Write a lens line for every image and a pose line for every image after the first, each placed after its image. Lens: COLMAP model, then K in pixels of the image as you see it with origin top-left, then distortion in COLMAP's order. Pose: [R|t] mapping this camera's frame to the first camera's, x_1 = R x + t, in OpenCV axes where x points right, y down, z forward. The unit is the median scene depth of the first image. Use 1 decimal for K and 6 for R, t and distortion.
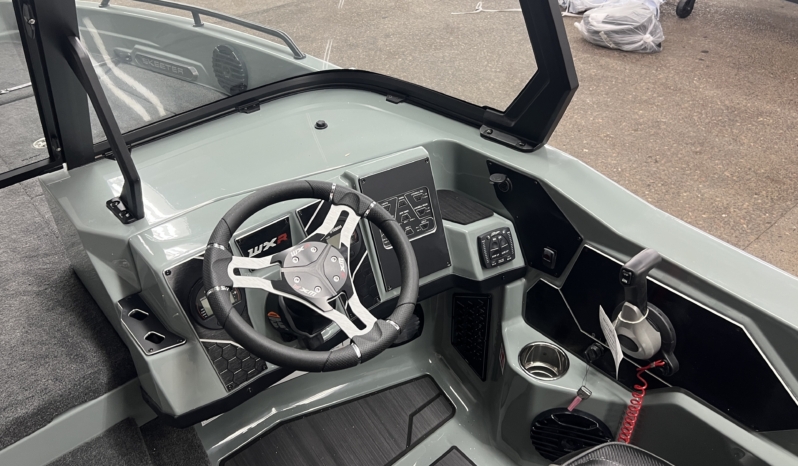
lens RADIAL K [[626.6, 0, 395.8], [0, 626.6, 235.7], [0, 0, 1]] dist [0.041719, -0.035839]
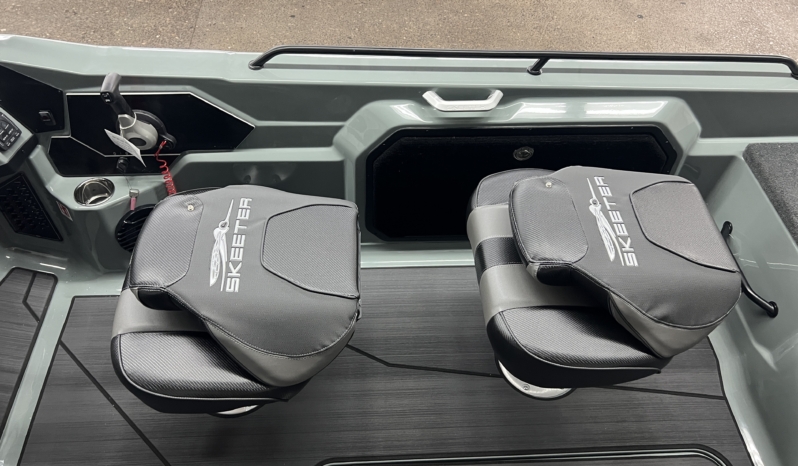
lens RADIAL K [[626.6, 0, 388.7], [0, 626.6, 228.1], [0, 0, 1]] dist [0.041719, -0.035839]
pose [[0.609482, -0.570011, 0.551017, -0.159518], [0.436346, 0.821468, 0.367141, 0.049474], [-0.661917, 0.016668, 0.749391, -0.386591]]
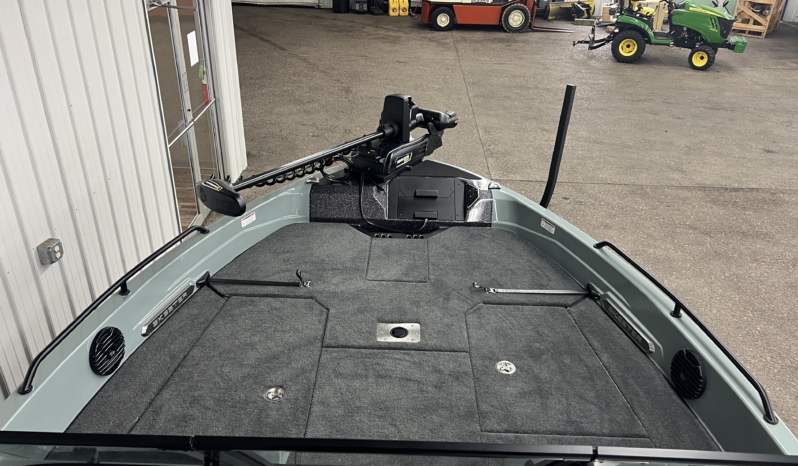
lens RADIAL K [[626.6, 0, 399.3], [0, 626.6, 235.1], [0, 0, 1]] dist [0.041719, -0.035839]
pose [[0.752808, 0.364449, -0.548139, -0.223406], [-0.434255, 0.900787, 0.002519, -0.433380], [0.494675, 0.236136, 0.836383, -0.225570]]
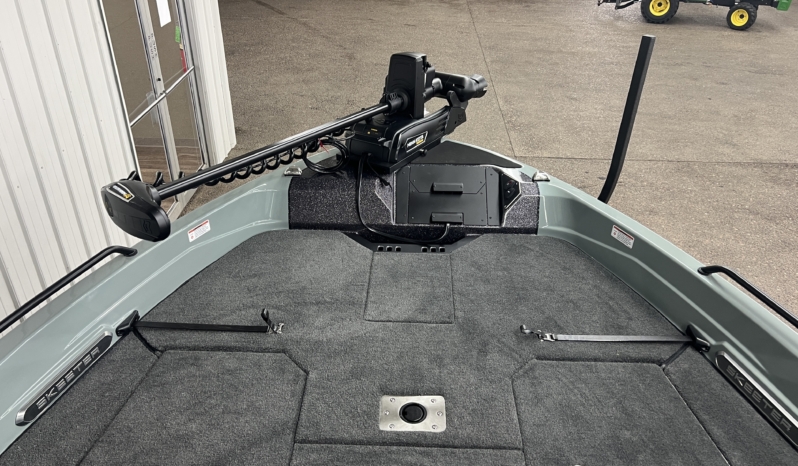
lens RADIAL K [[626.6, 0, 399.8], [0, 626.6, 236.3], [0, 0, 1]] dist [0.041719, -0.035839]
pose [[0.747634, 0.384614, -0.541401, -0.639966], [-0.427094, 0.902738, 0.051525, -0.533779], [0.508561, 0.192707, 0.839184, 0.307565]]
